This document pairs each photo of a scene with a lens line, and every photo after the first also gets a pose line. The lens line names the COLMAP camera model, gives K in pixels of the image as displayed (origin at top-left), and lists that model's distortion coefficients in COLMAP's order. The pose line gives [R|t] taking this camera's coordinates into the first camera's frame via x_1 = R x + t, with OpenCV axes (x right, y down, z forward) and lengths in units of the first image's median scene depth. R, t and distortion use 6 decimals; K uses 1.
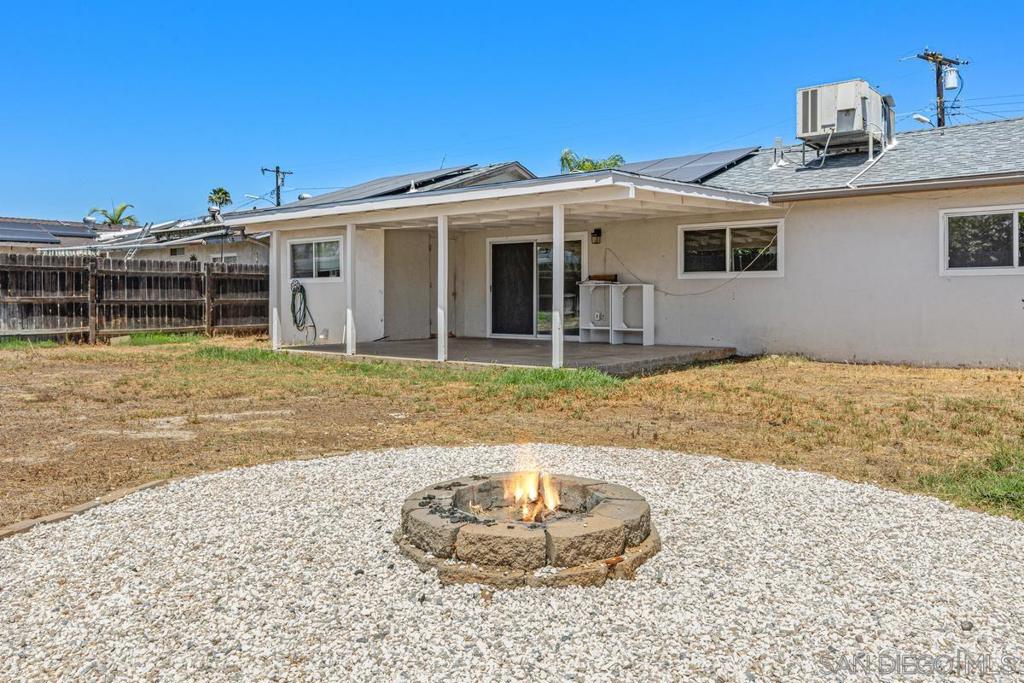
lens RADIAL K [[757.6, 0, 514.1], [0, 757.6, 298.4], [0, 0, 1]] dist [0.004307, -0.003009]
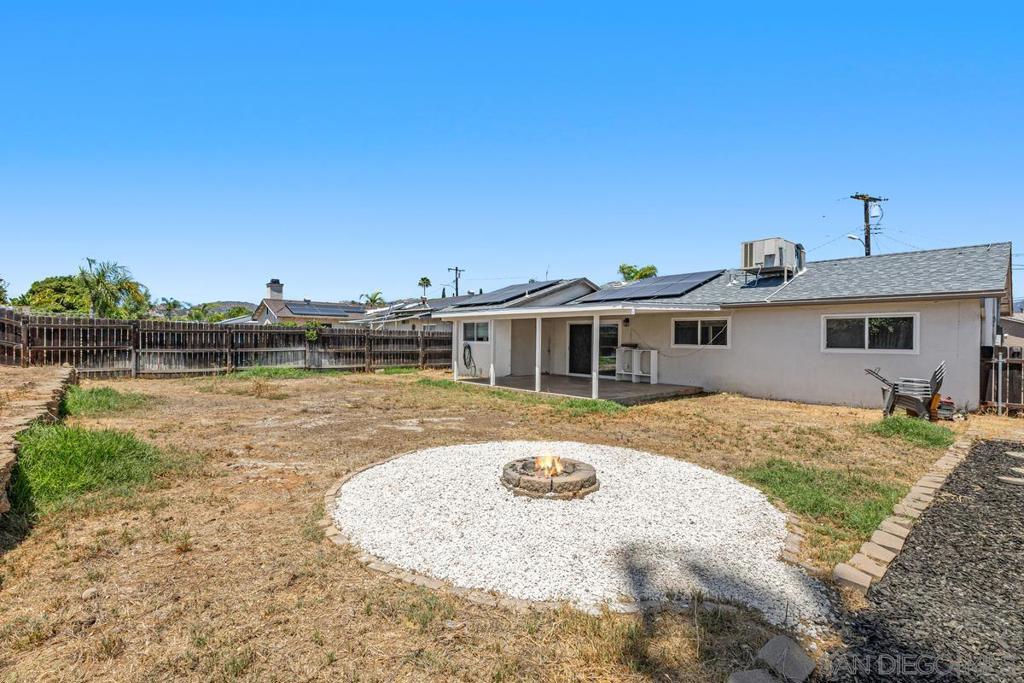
lens RADIAL K [[455.3, 0, 512.8], [0, 455.3, 340.9], [0, 0, 1]] dist [0.000437, -0.000773]
pose [[0.984334, 0.014674, -0.175700, 0.038259], [-0.014125, 0.999891, 0.004373, -0.043049], [0.175744, -0.001822, 0.984434, -0.138397]]
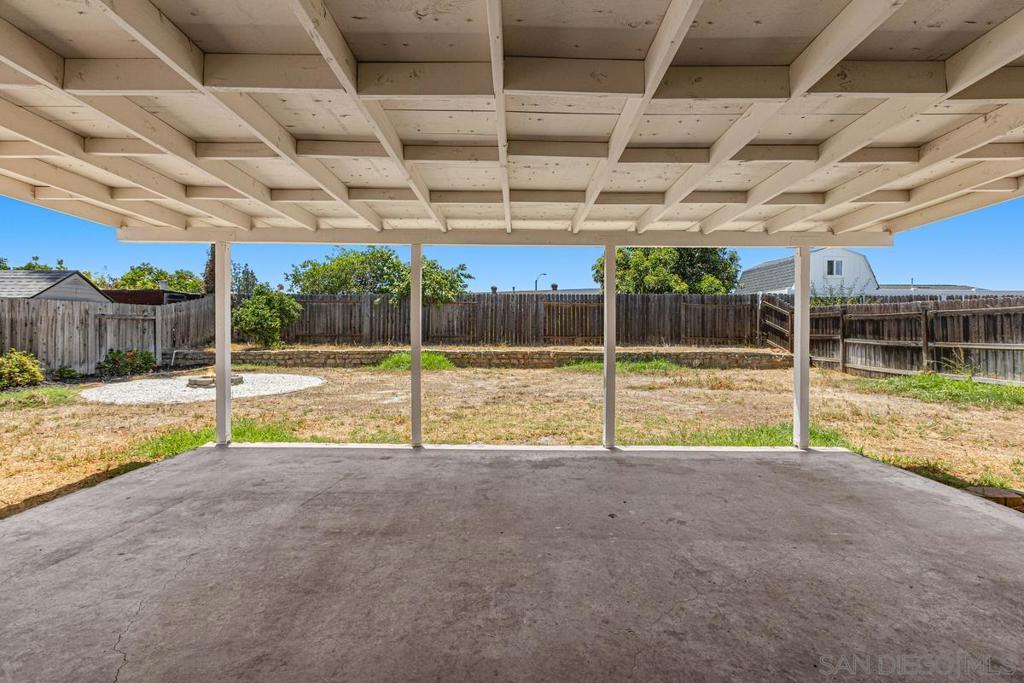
lens RADIAL K [[455.3, 0, 513.7], [0, 455.3, 347.2], [0, 0, 1]] dist [0.000437, -0.000773]
pose [[-0.777426, 0.022535, -0.628571, 0.074930], [-0.007557, 0.998951, 0.045160, -0.024626], [0.628929, 0.039859, -0.776440, 1.121633]]
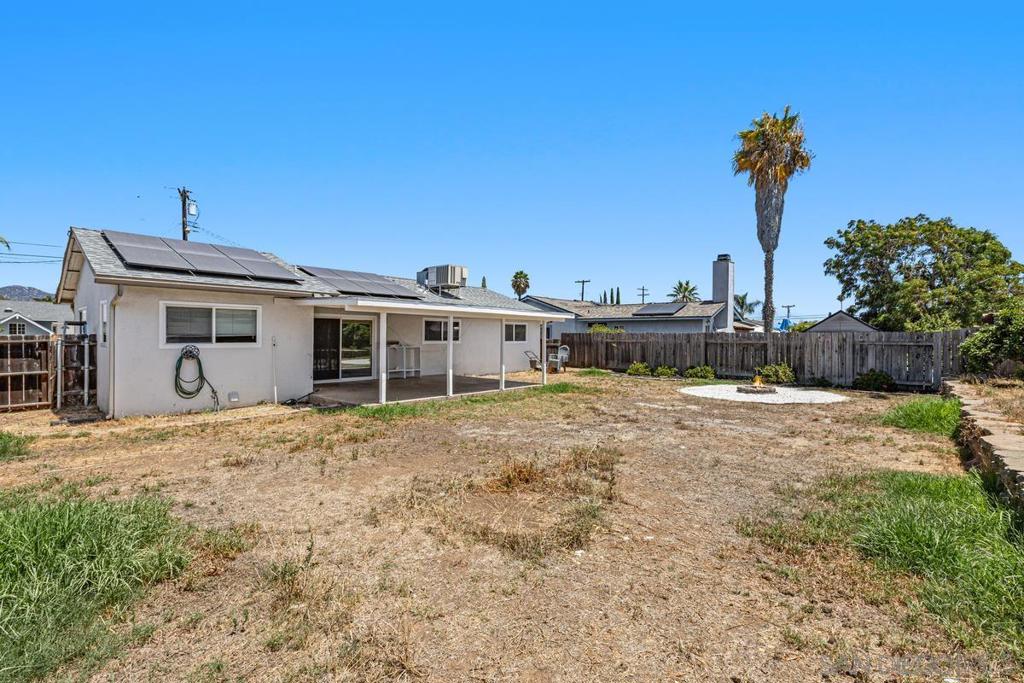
lens RADIAL K [[455.3, 0, 512.9], [0, 455.3, 337.7], [0, 0, 1]] dist [0.000437, -0.000773]
pose [[0.039254, -0.001793, 0.999228, -1.068880], [-0.006710, 0.999975, 0.002057, -0.048607], [-0.999207, -0.006786, 0.039241, 0.748568]]
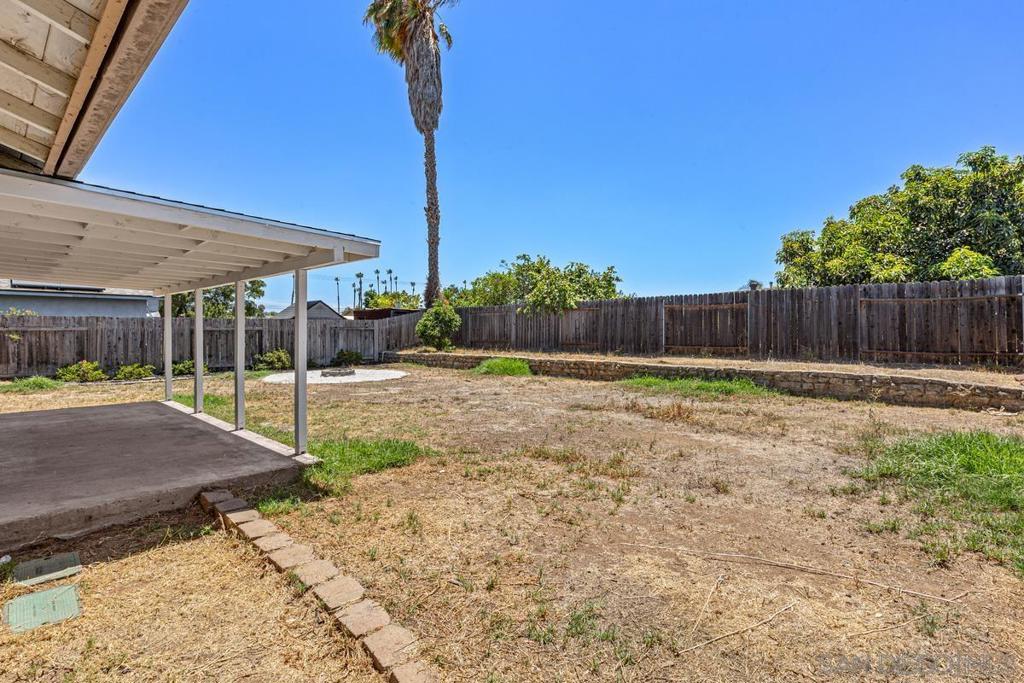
lens RADIAL K [[496.0, 0, 509.4], [0, 496.0, 334.7], [0, 0, 1]] dist [0.000582, 0.000129]
pose [[-0.996591, -0.001617, 0.082491, -0.529574], [-0.000666, 0.999933, 0.011549, -0.037538], [-0.082504, 0.011455, -0.996525, 1.397084]]
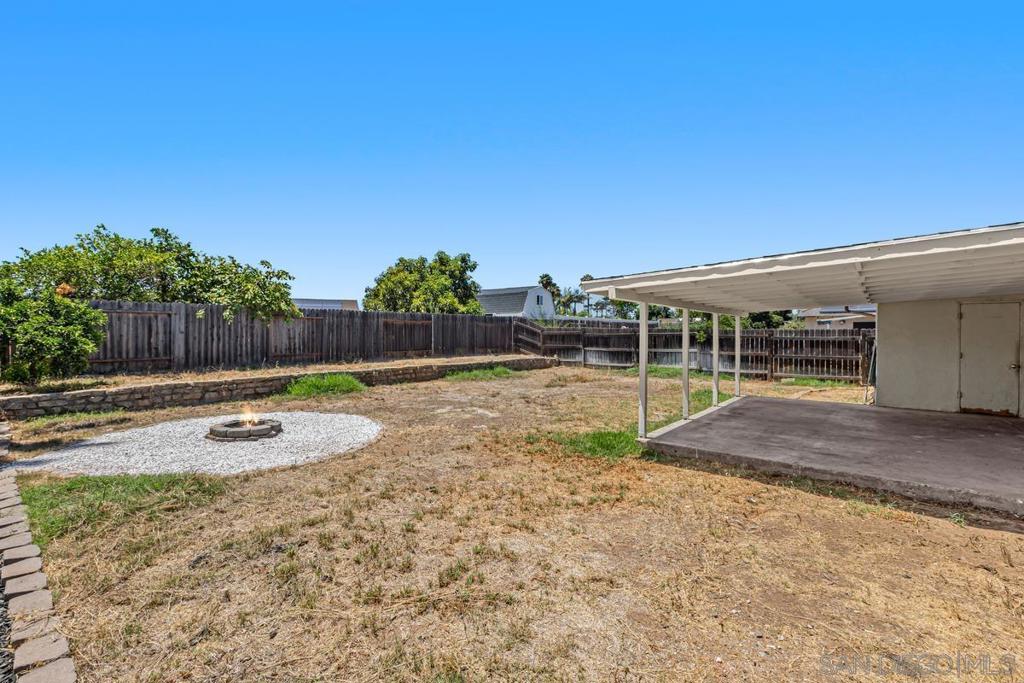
lens RADIAL K [[455.3, 0, 519.4], [0, 455.3, 339.5], [0, 0, 1]] dist [0.000437, -0.000773]
pose [[0.011887, 0.011604, -0.999862, 0.557126], [-0.004272, 0.999924, 0.011554, -0.051395], [0.999920, 0.004134, 0.011935, 0.557544]]
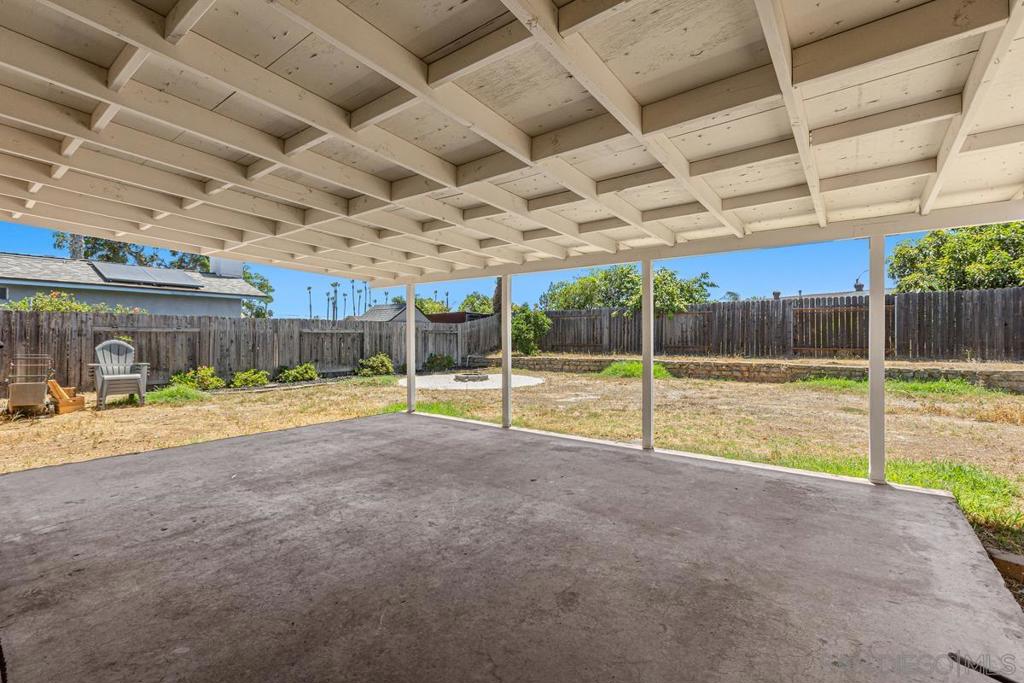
lens RADIAL K [[455.3, 0, 510.9], [0, 455.3, 336.8], [0, 0, 1]] dist [0.000437, -0.000773]
pose [[-0.999708, -0.000210, -0.024174, -0.081556], [-0.000214, 1.000000, 0.000185, -0.024218], [0.024174, 0.000190, -0.999708, 1.274307]]
